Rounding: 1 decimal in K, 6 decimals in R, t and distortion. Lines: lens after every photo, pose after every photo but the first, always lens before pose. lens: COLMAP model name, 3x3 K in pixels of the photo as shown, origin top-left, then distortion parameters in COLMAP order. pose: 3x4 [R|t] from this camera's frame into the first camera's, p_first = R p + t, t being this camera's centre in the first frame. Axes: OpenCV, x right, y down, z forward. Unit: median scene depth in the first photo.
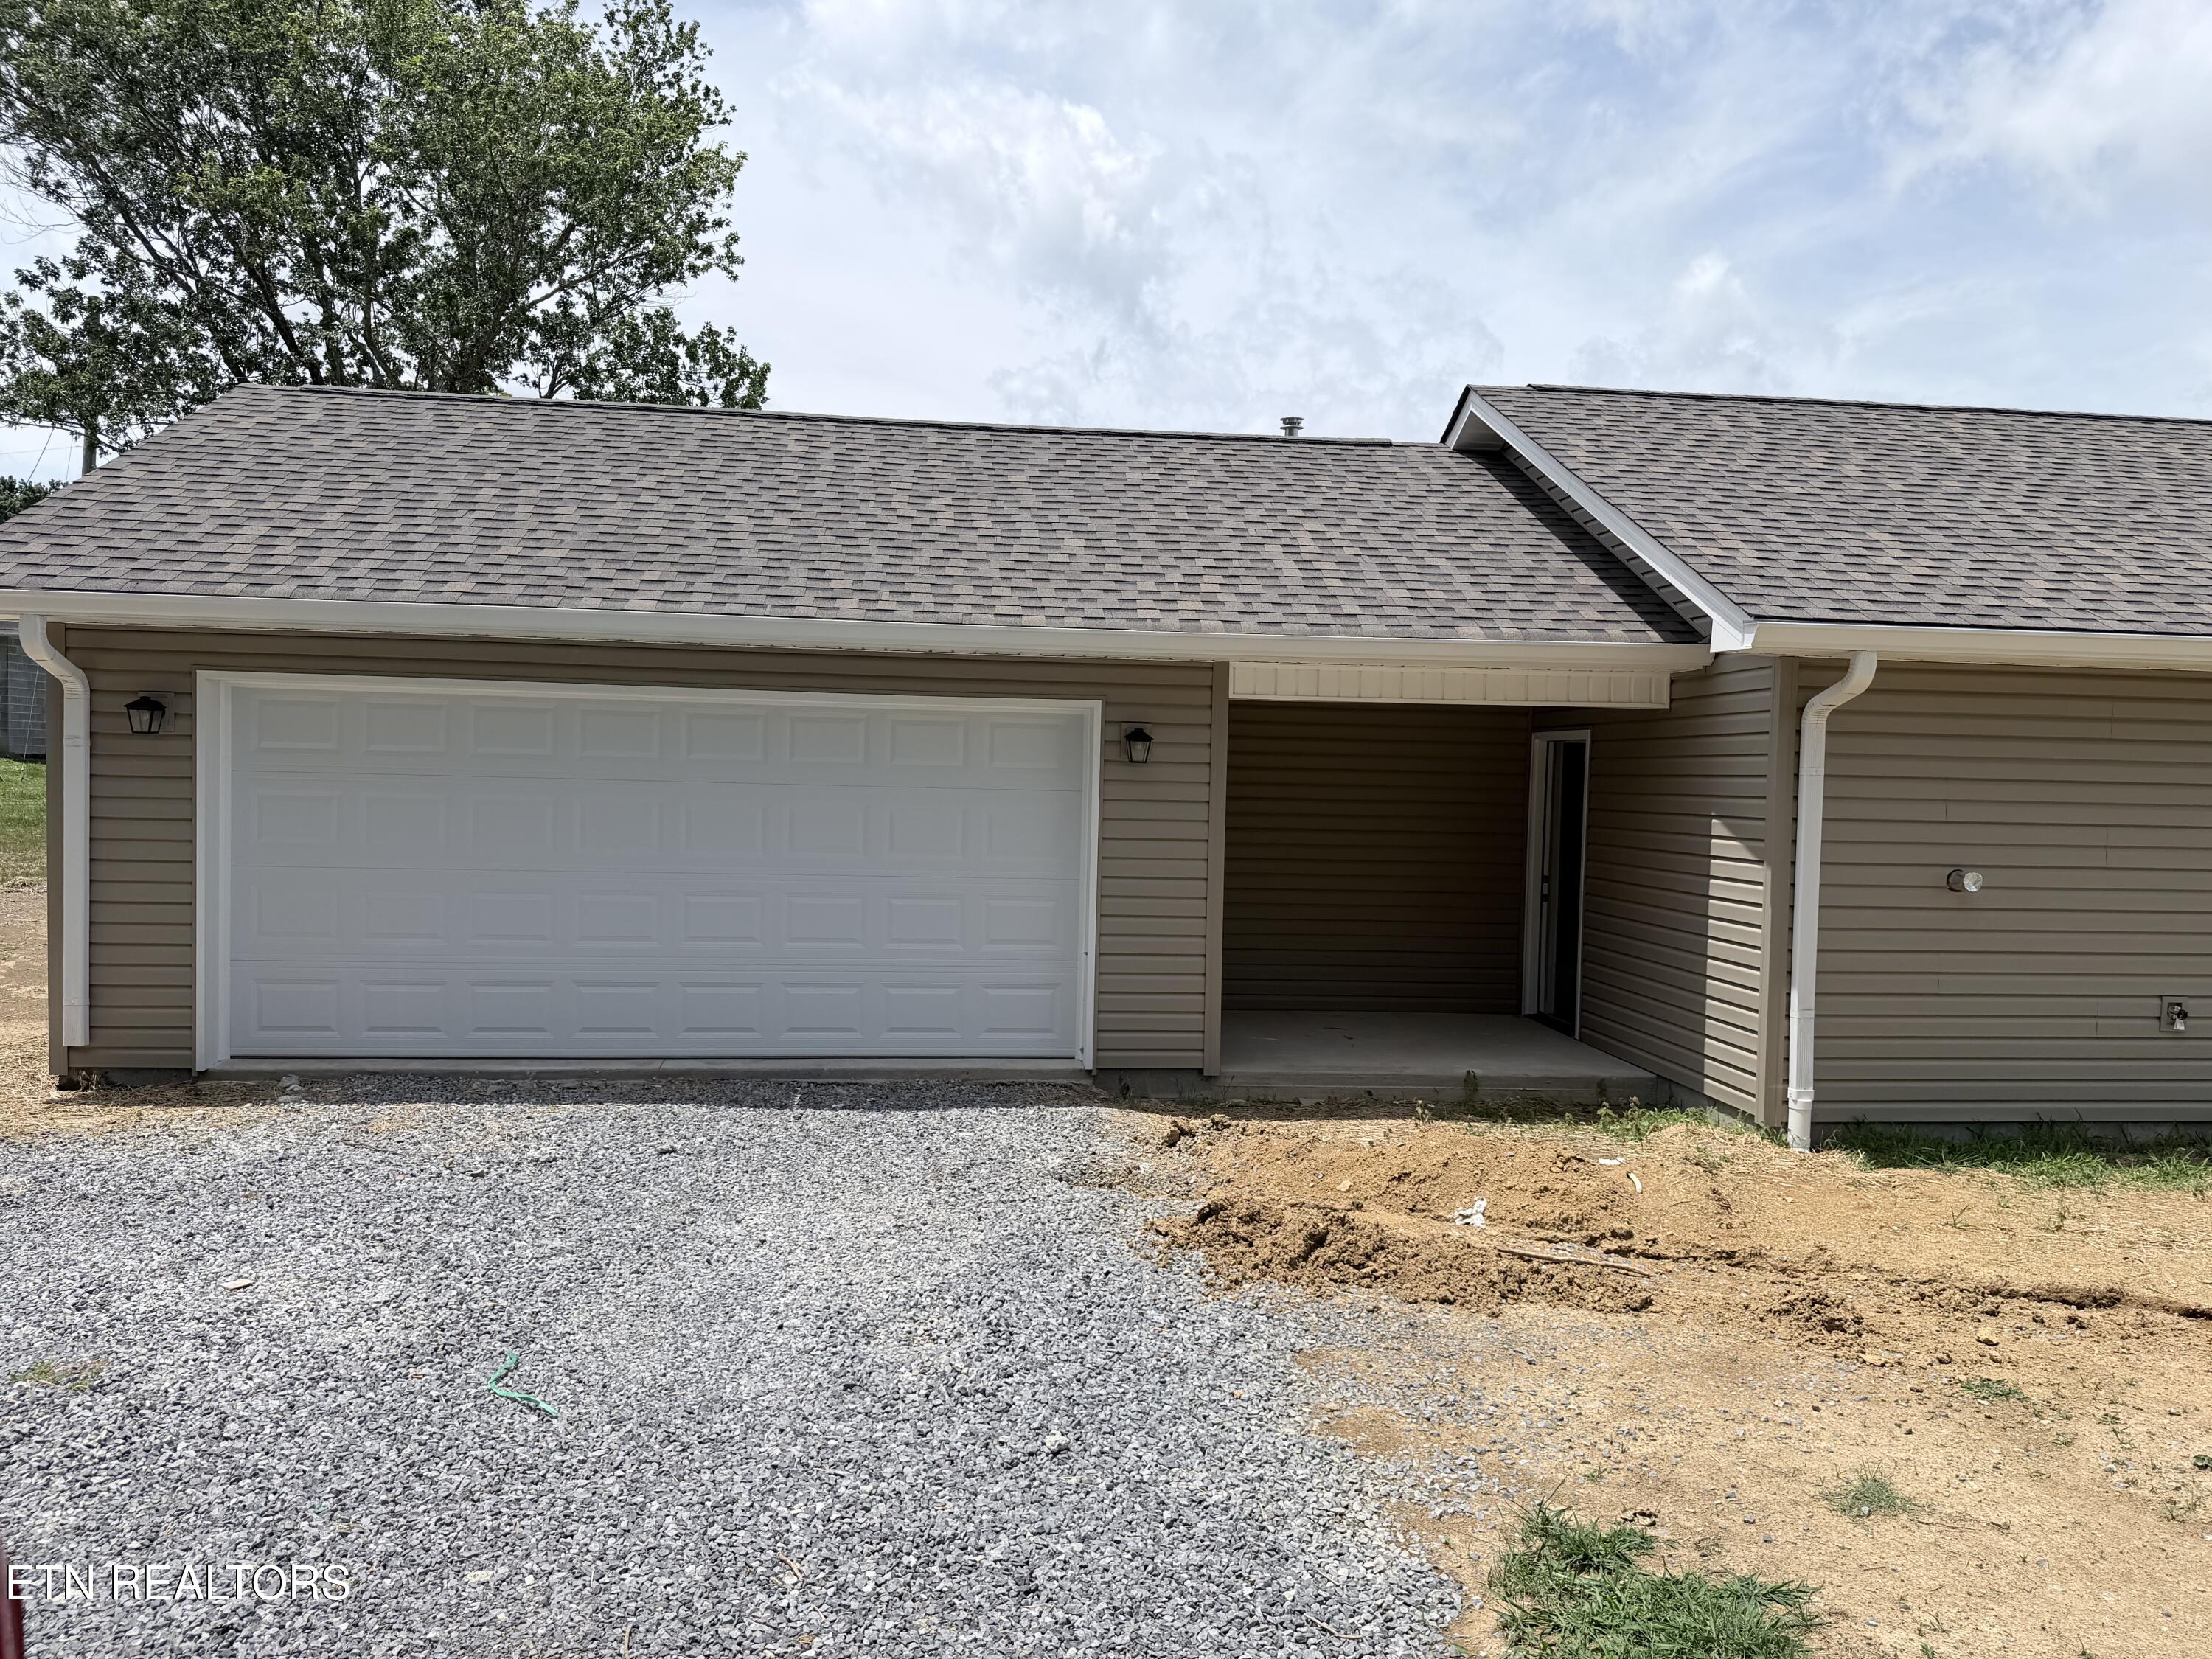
lens RADIAL K [[1538.3, 0, 1102.6], [0, 1538.3, 833.8], [0, 0, 1]] dist [0.075766, -0.003703]
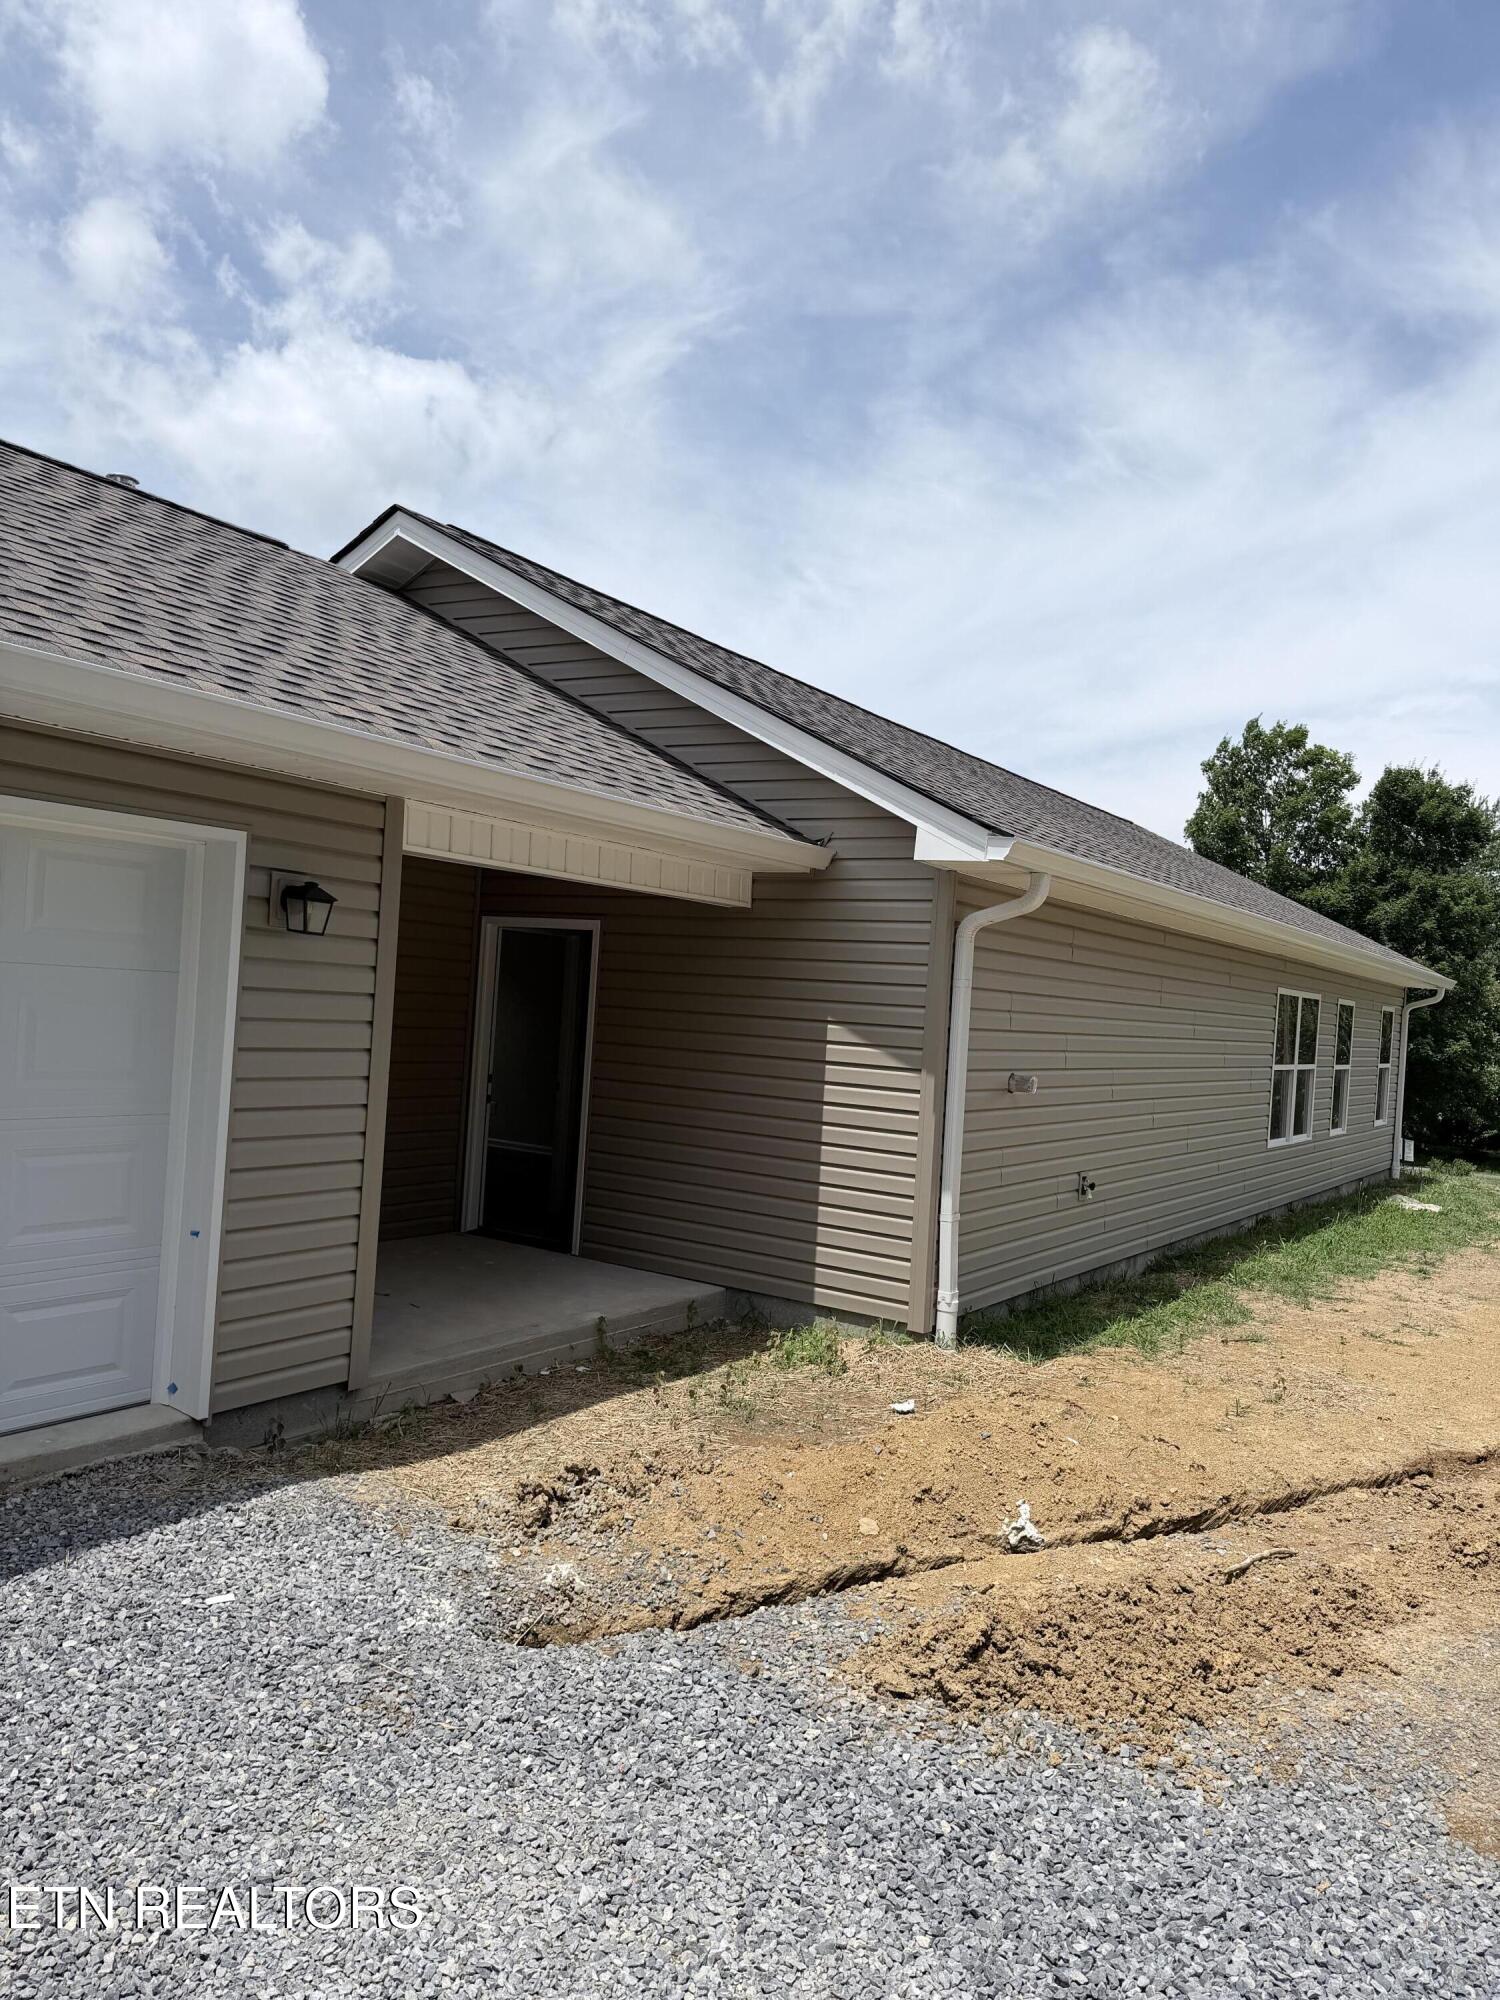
lens RADIAL K [[1390.8, 0, 752.0], [0, 1390.8, 998.1], [0, 0, 1]] dist [0.075766, -0.003703]
pose [[0.620888, 0.019252, 0.783663, -0.325305], [-0.020660, 0.999753, -0.008192, -0.017577], [-0.783627, -0.011104, 0.621132, 0.473131]]
